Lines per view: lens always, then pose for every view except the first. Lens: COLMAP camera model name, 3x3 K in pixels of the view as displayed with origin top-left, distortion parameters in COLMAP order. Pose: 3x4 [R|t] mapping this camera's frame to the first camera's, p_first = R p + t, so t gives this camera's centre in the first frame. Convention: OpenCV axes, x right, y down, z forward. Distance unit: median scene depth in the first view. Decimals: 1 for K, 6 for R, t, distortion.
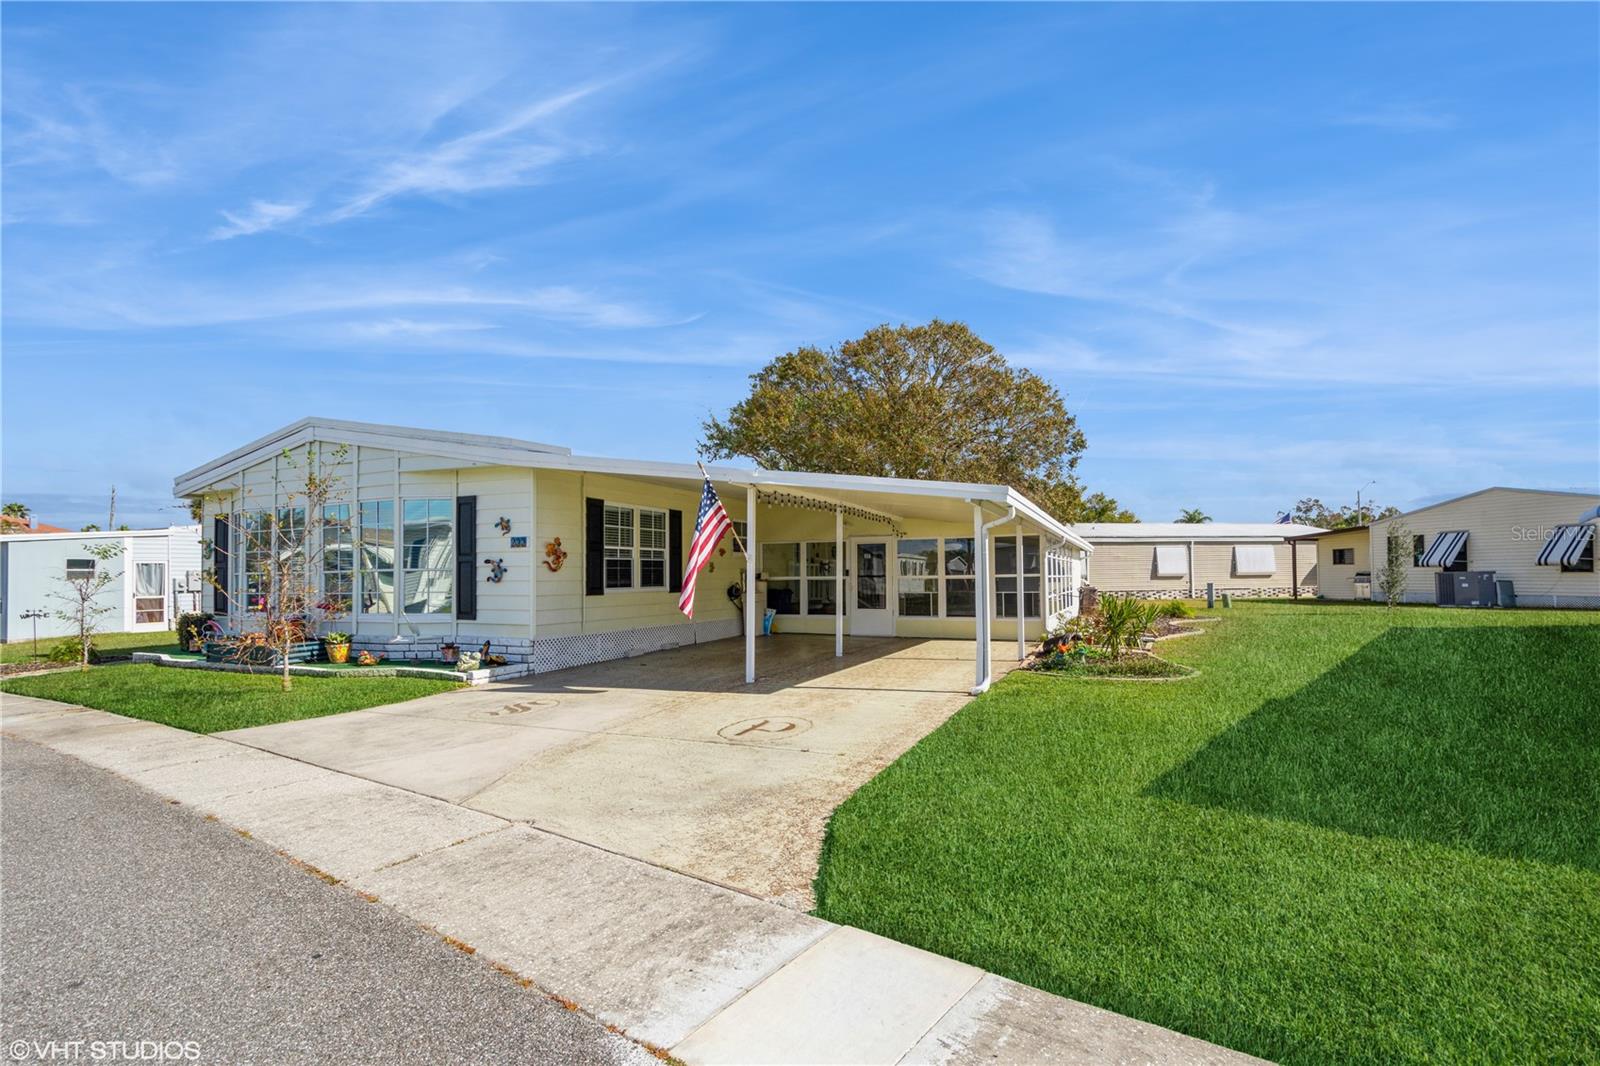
lens RADIAL K [[741.1, 0, 810.1], [0, 741.1, 578.5], [0, 0, 1]] dist [0.000947, -0.000057]
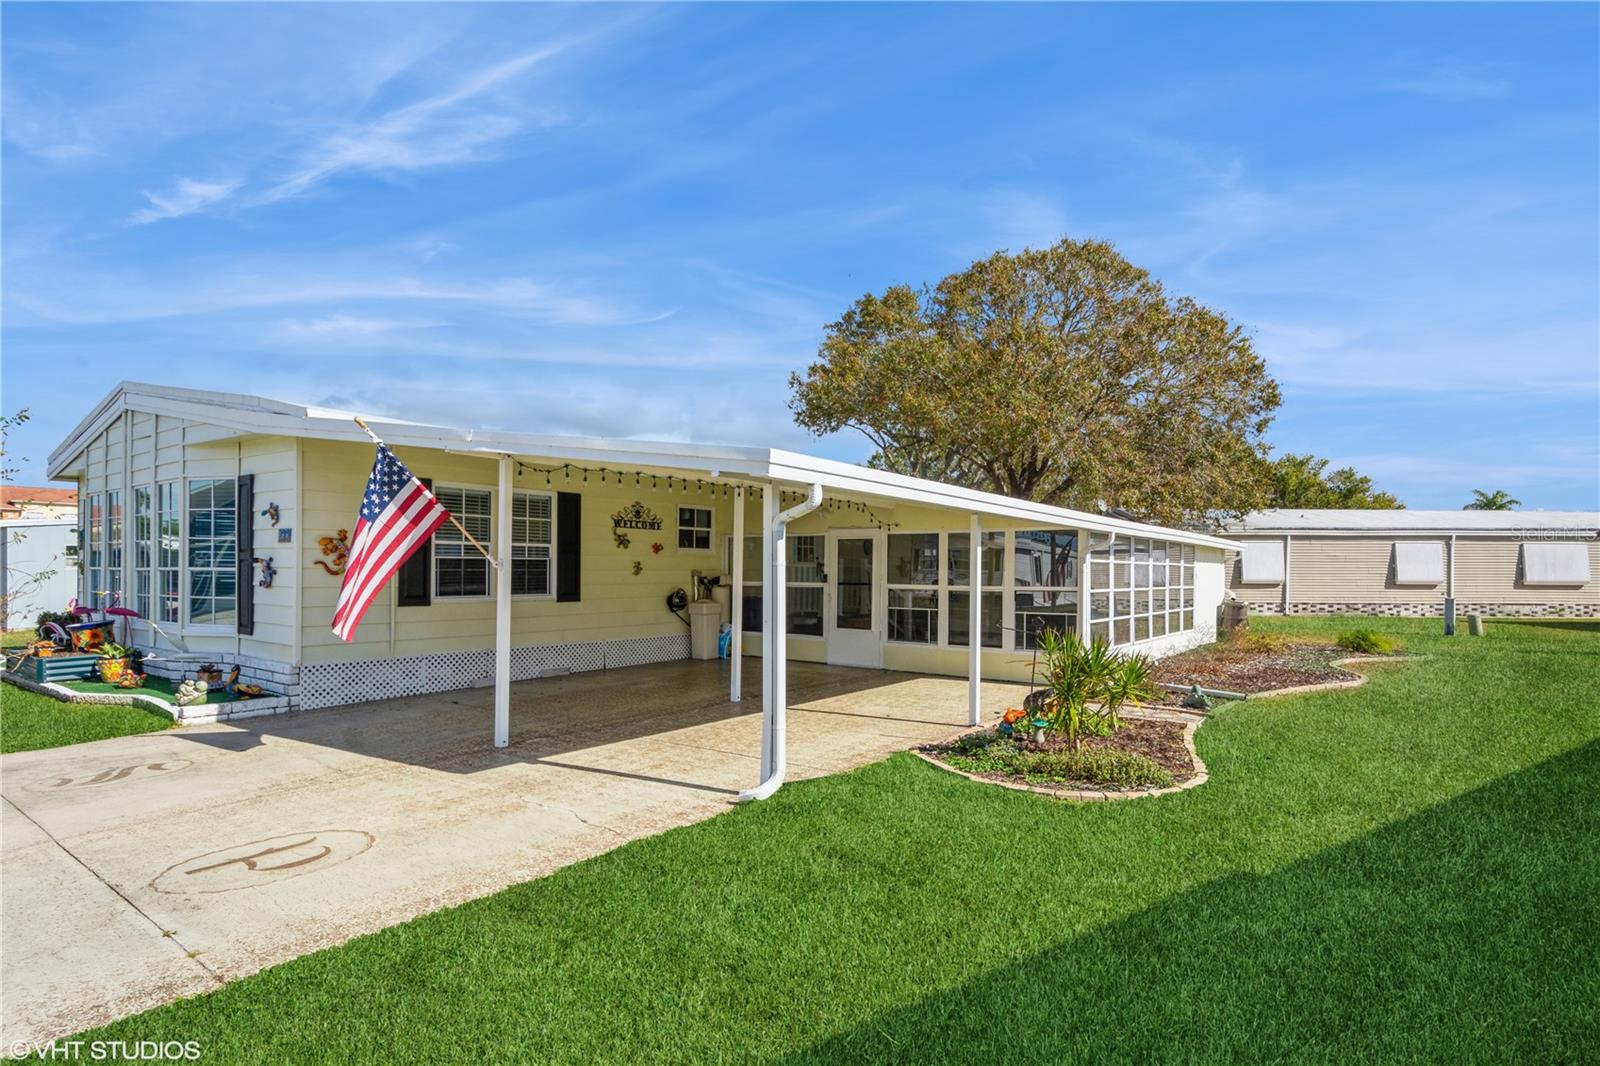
lens RADIAL K [[848.0, 0, 801.8], [0, 848.0, 592.5], [0, 0, 1]] dist [-0.002749, -0.001164]
pose [[0.975386, 0.022661, -0.219336, 0.244062], [-0.017285, 0.999502, 0.026398, -0.017866], [0.219825, -0.021957, 0.975292, 0.210989]]
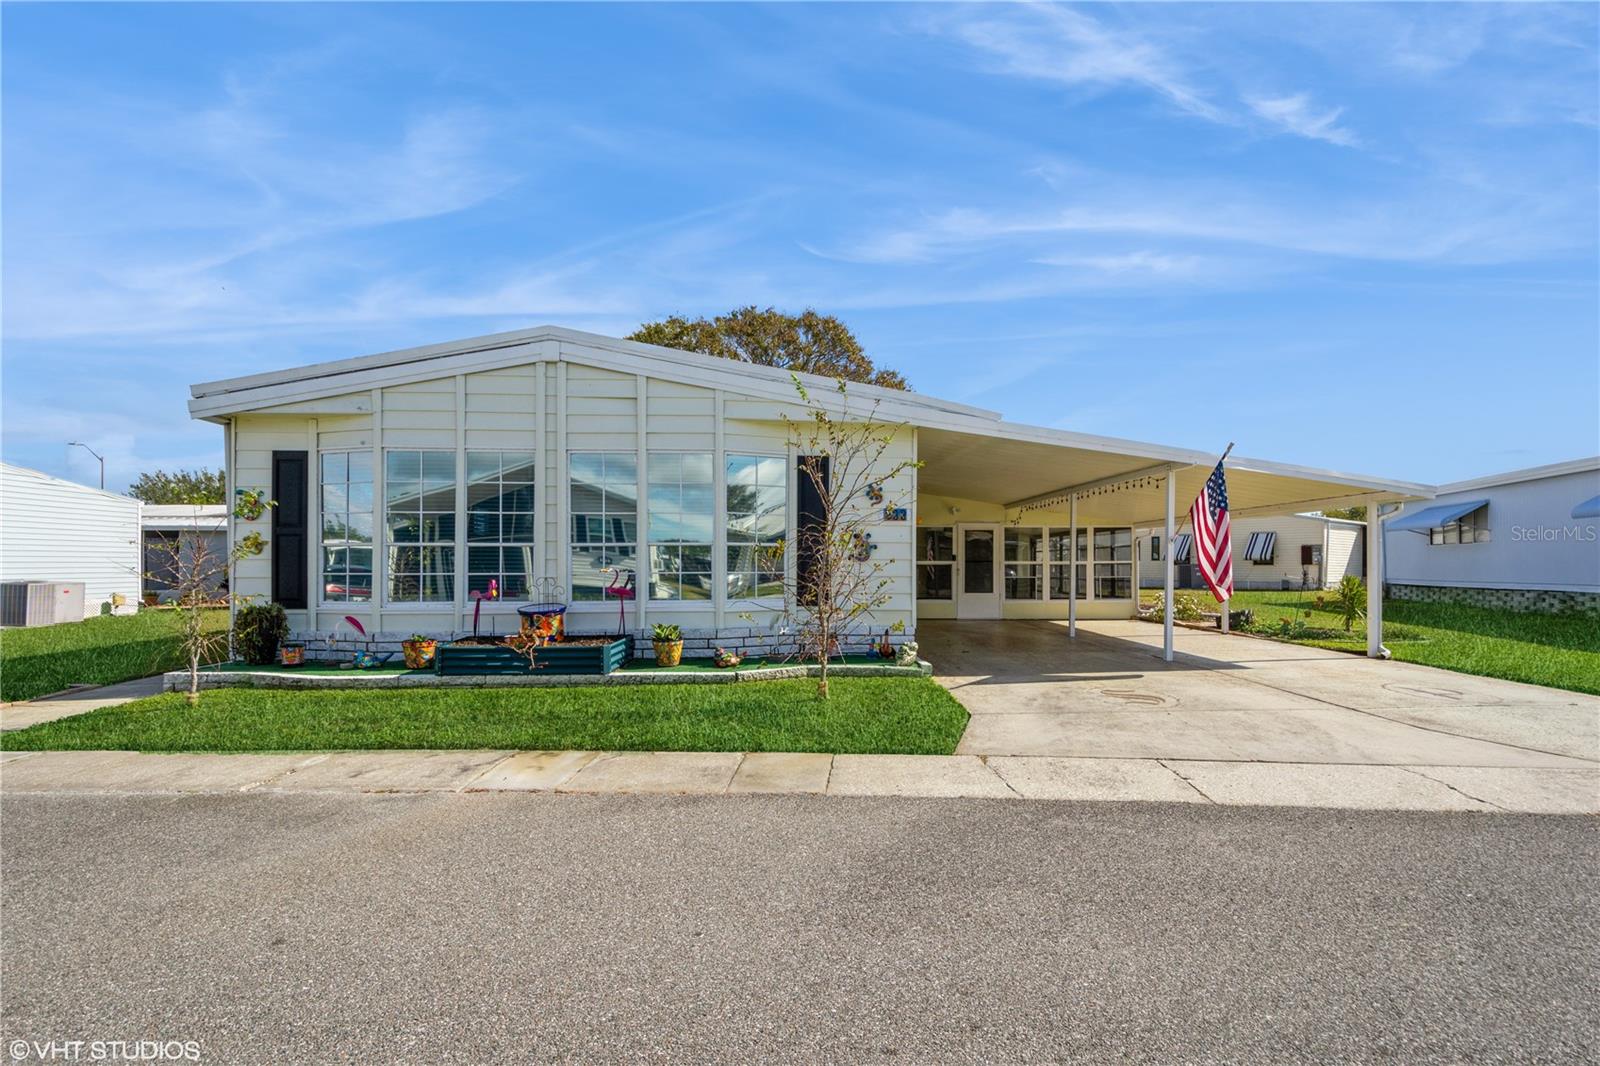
lens RADIAL K [[741.1, 0, 810.1], [0, 741.1, 578.5], [0, 0, 1]] dist [0.000947, -0.000057]
pose [[0.886183, 0.001491, 0.463332, -0.686426], [-0.007442, 0.999912, 0.011015, 0.012857], [-0.463275, -0.013210, 0.886116, 0.219014]]
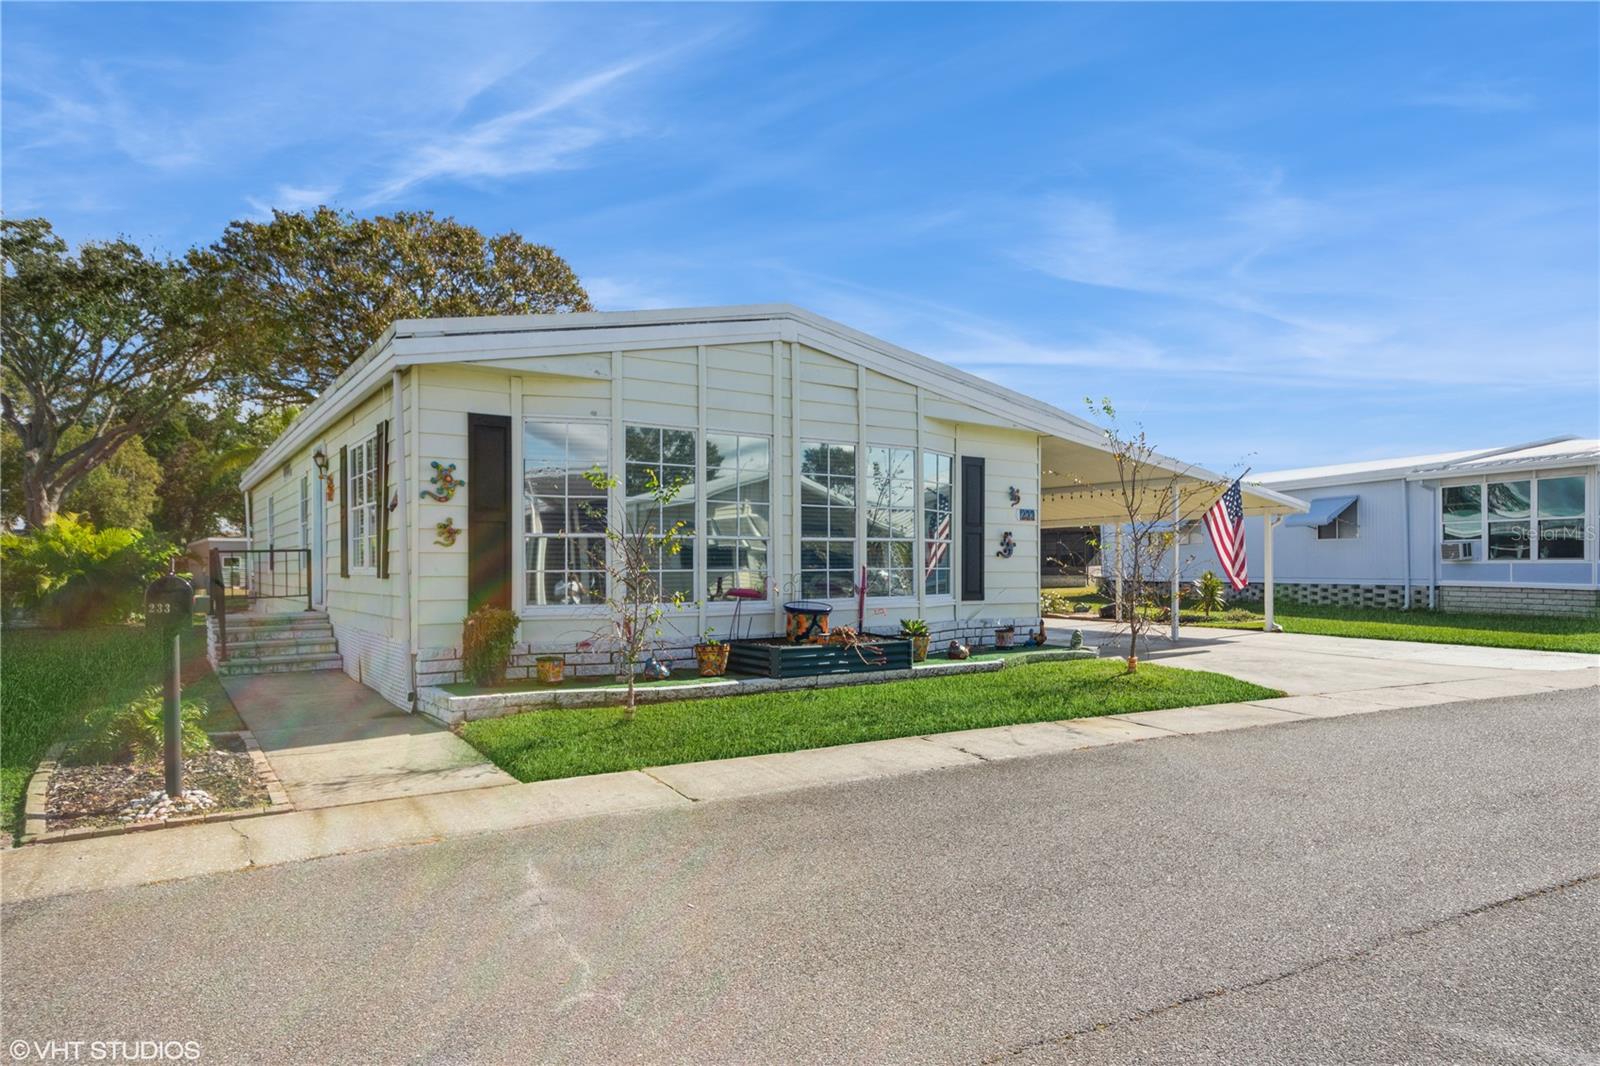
lens RADIAL K [[980.8, 0, 803.5], [0, 980.8, 574.4], [0, 0, 1]] dist [0.017096, -0.000417]
pose [[0.522232, 0.002917, 0.852798, -1.243048], [-0.001686, 0.999996, -0.002388, 0.022735], [-0.852802, -0.000191, 0.522235, 0.464503]]
